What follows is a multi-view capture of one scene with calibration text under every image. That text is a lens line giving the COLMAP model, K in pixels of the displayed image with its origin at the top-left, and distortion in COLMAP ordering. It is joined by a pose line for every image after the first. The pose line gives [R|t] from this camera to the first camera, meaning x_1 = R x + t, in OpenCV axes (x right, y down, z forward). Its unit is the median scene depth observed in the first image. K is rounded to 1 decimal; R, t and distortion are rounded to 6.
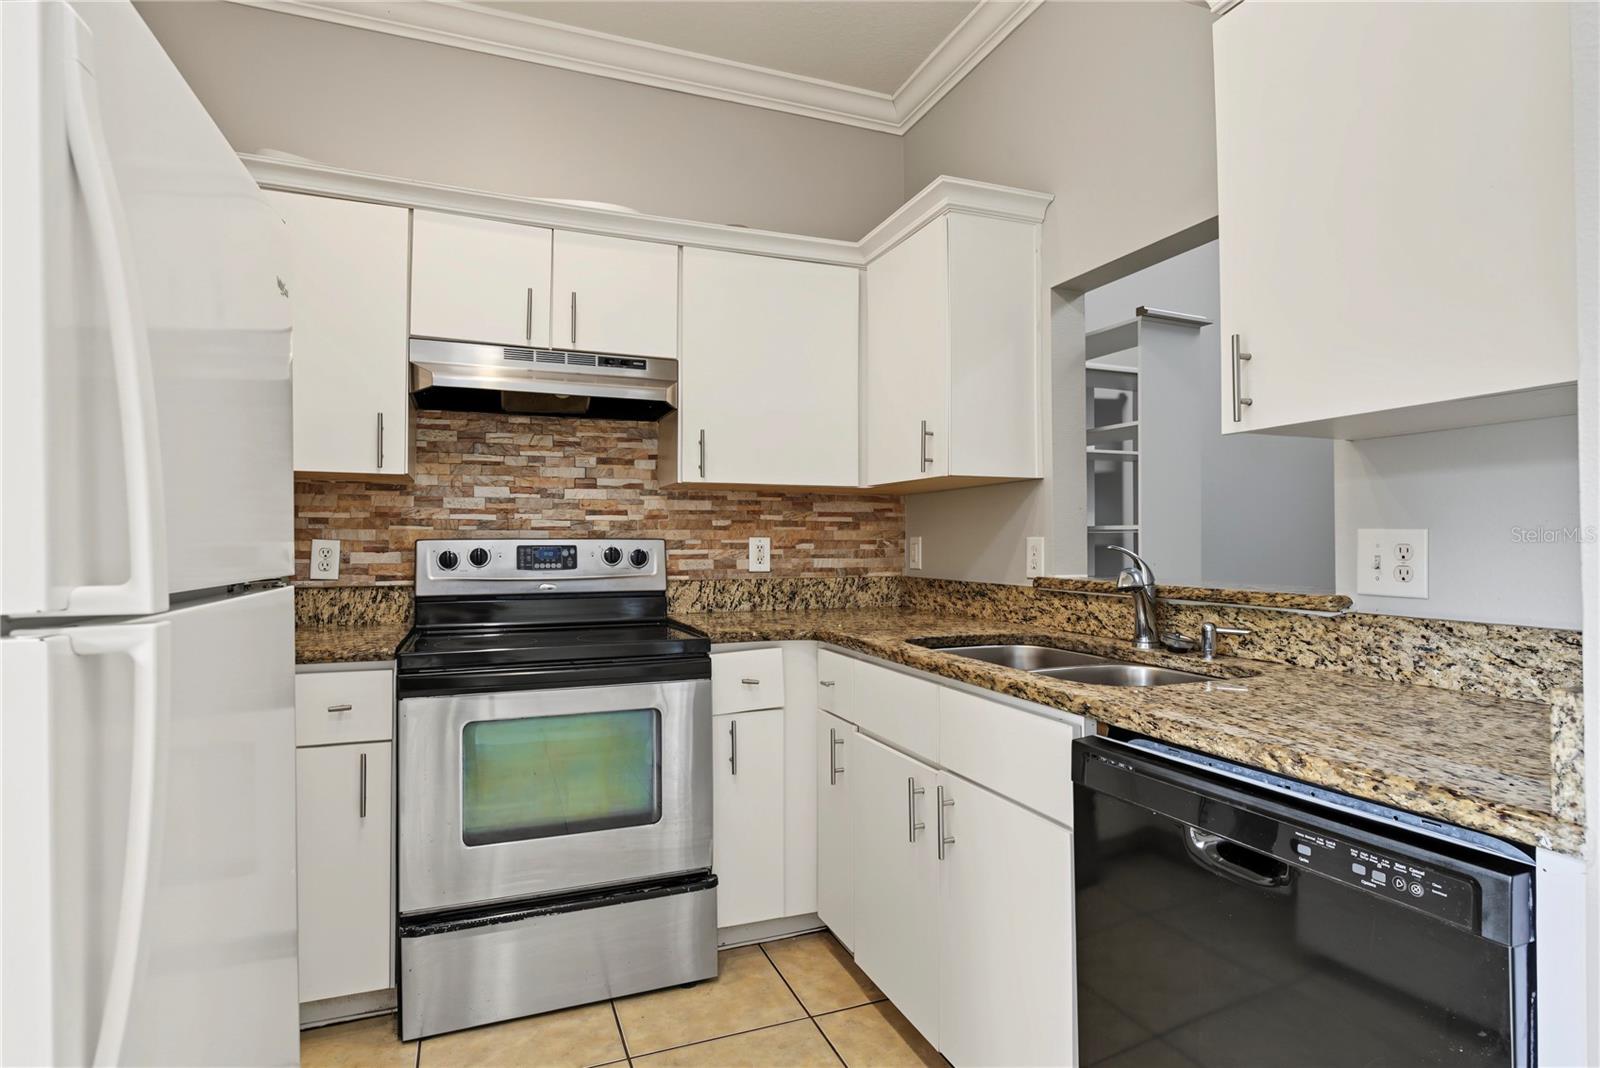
lens RADIAL K [[834.5, 0, 802.6], [0, 834.5, 536.1], [0, 0, 1]] dist [-0.010242, 0.001961]
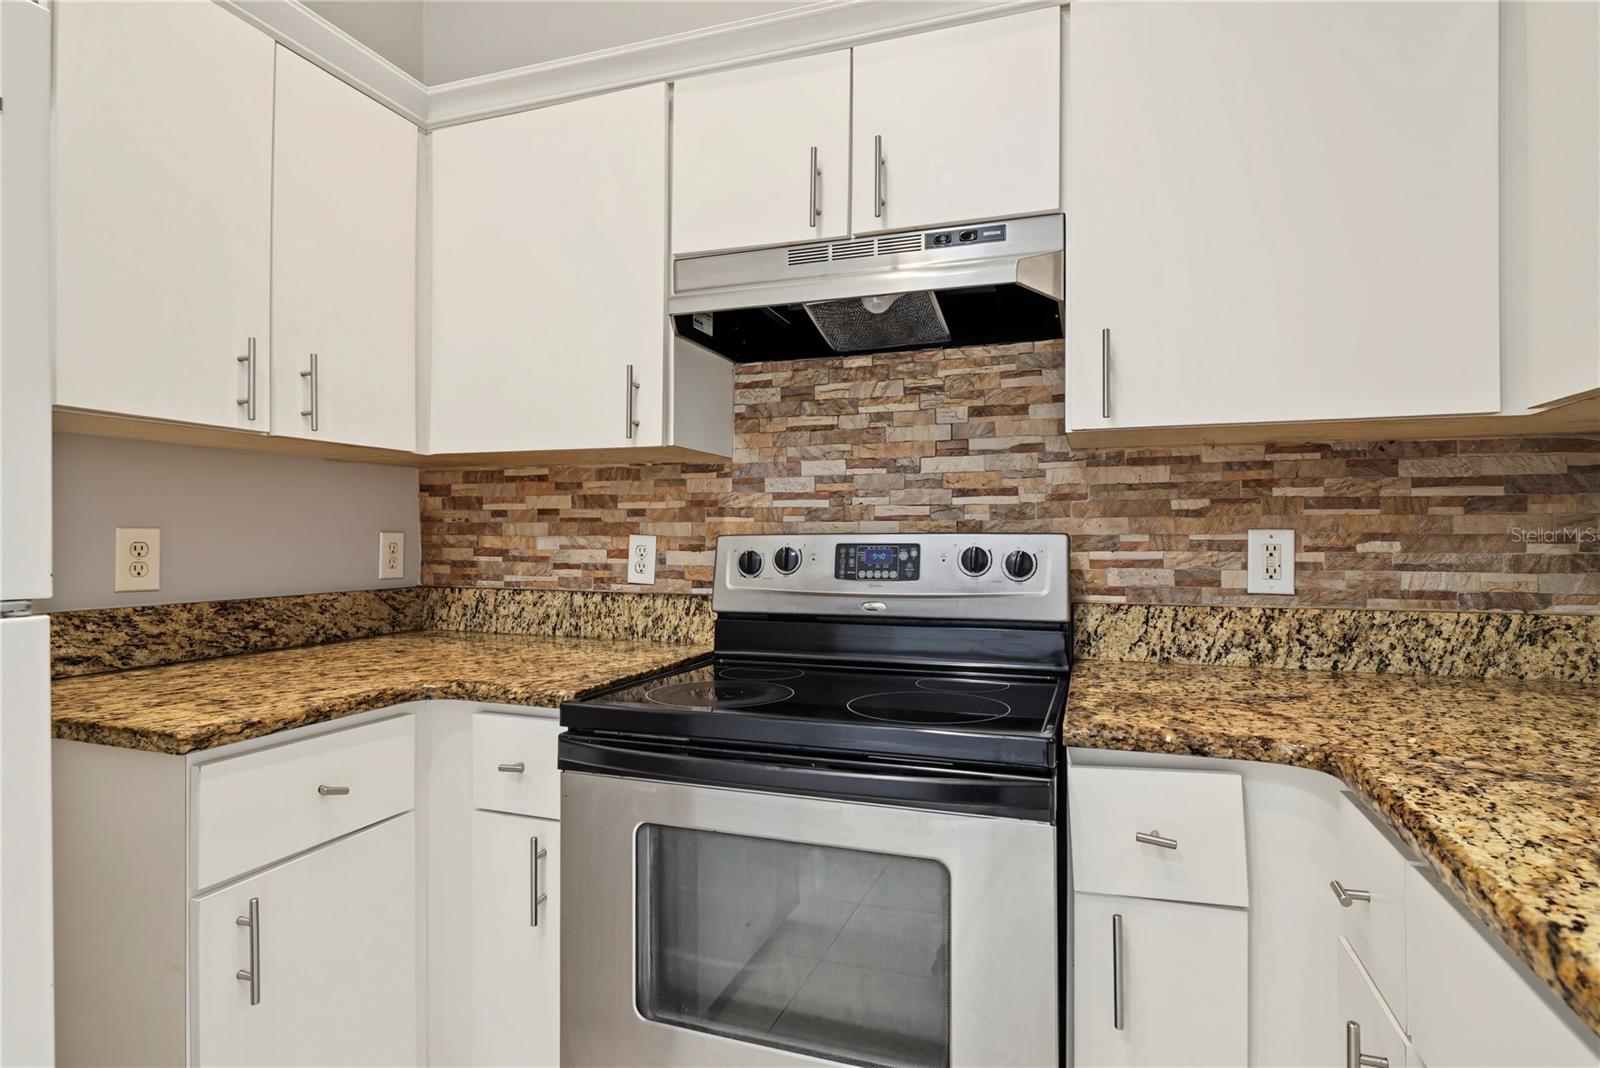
lens RADIAL K [[834.5, 0, 795.3], [0, 834.5, 531.1], [0, 0, 1]] dist [-0.010242, 0.001961]
pose [[0.750465, -0.004484, -0.660896, 0.079758], [0.004877, 0.999987, -0.001246, 0.001831], [0.660893, -0.002289, 0.750477, 0.445274]]
